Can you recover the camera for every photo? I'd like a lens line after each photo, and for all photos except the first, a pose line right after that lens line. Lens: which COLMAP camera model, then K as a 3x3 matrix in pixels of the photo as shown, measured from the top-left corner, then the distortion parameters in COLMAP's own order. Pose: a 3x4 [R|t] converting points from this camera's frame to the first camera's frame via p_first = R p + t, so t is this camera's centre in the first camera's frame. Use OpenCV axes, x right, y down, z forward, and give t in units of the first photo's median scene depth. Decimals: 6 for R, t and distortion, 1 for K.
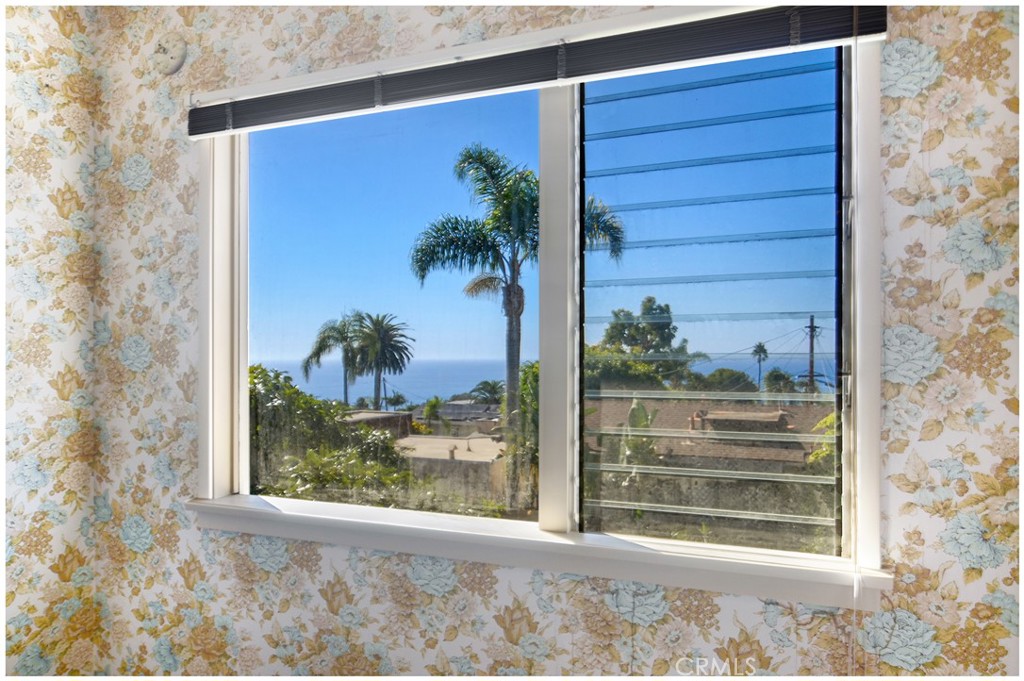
lens RADIAL K [[682.1, 0, 515.2], [0, 682.1, 347.2], [0, 0, 1]] dist [-0.004583, -0.001994]
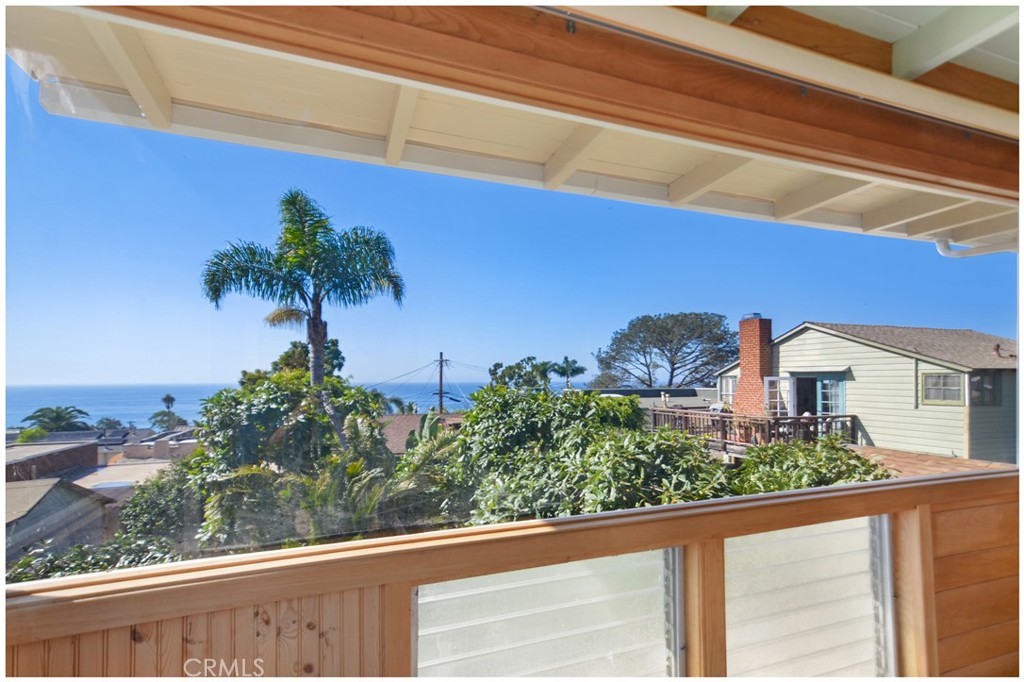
lens RADIAL K [[519.1, 0, 537.8], [0, 519.1, 375.2], [0, 0, 1]] dist [0.003810, 0.003104]
pose [[0.711764, 0.005964, 0.702393, -2.615295], [-0.007029, 0.999974, -0.001367, 0.023272], [-0.702383, -0.003964, 0.711788, 0.901945]]
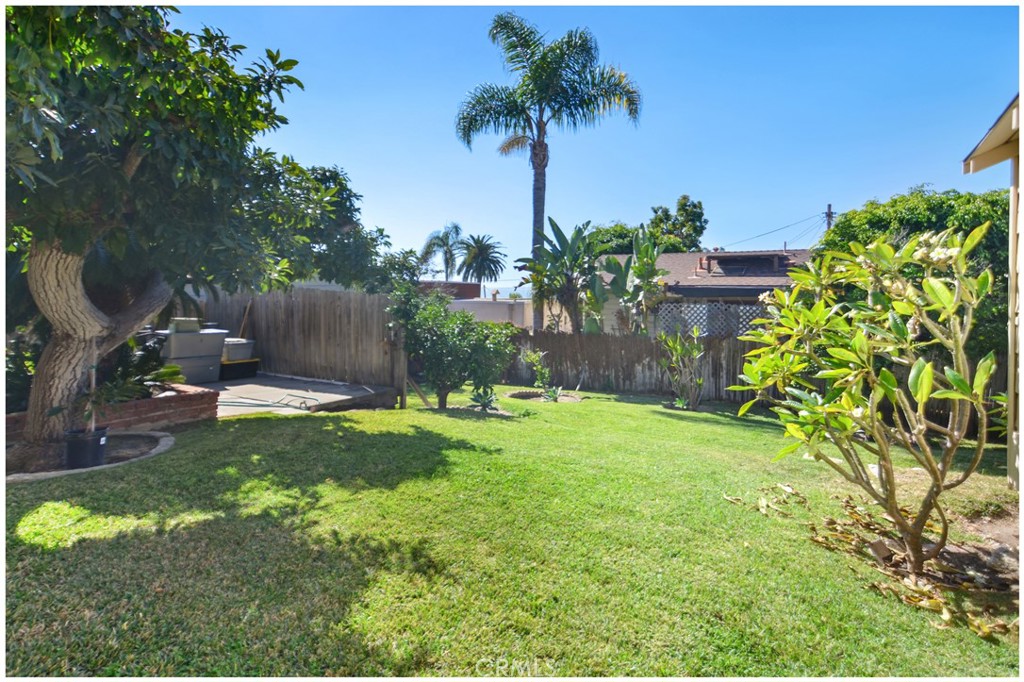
lens RADIAL K [[519.1, 0, 528.2], [0, 519.1, 294.8], [0, 0, 1]] dist [0.003810, 0.003104]
pose [[0.990870, 0.005226, -0.134722, 0.730294], [-0.001500, 0.999614, 0.027744, 1.063476], [0.134815, -0.027289, 0.990495, 0.938326]]
